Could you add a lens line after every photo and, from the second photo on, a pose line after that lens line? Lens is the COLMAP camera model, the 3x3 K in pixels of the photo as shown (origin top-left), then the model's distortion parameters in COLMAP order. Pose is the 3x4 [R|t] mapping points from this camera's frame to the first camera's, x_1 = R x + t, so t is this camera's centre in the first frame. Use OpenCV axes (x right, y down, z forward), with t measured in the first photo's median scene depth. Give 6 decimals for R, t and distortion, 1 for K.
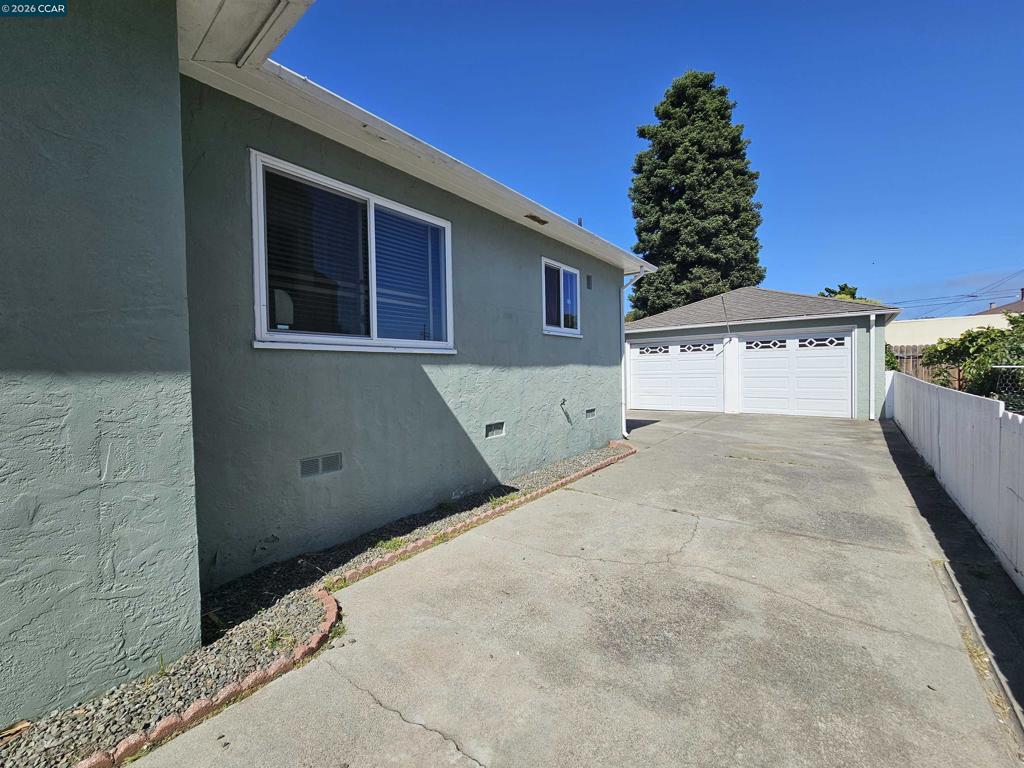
lens RADIAL K [[421.6, 0, 507.2], [0, 421.6, 382.2], [0, 0, 1]] dist [-0.001244, -0.000243]
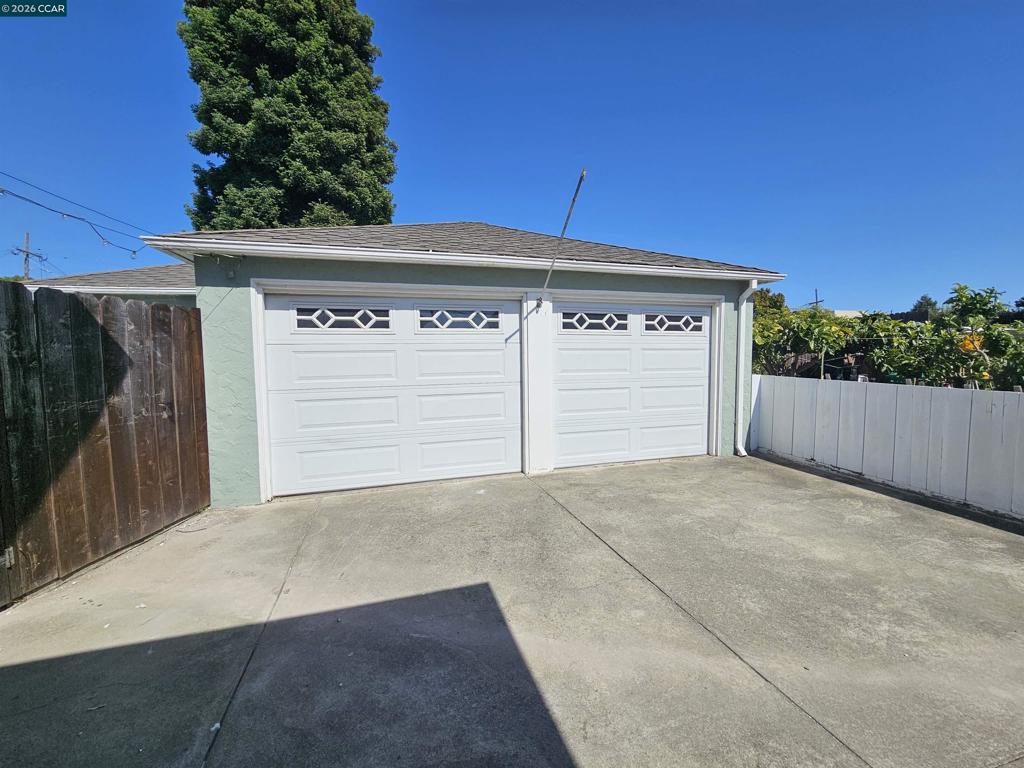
lens RADIAL K [[421.6, 0, 507.2], [0, 421.6, 382.2], [0, 0, 1]] dist [-0.001244, -0.000243]
pose [[0.568996, -0.038377, 0.821444, 0.082302], [0.020306, 0.999262, 0.032619, -0.019282], [-0.822089, -0.001880, 0.569355, 0.412965]]
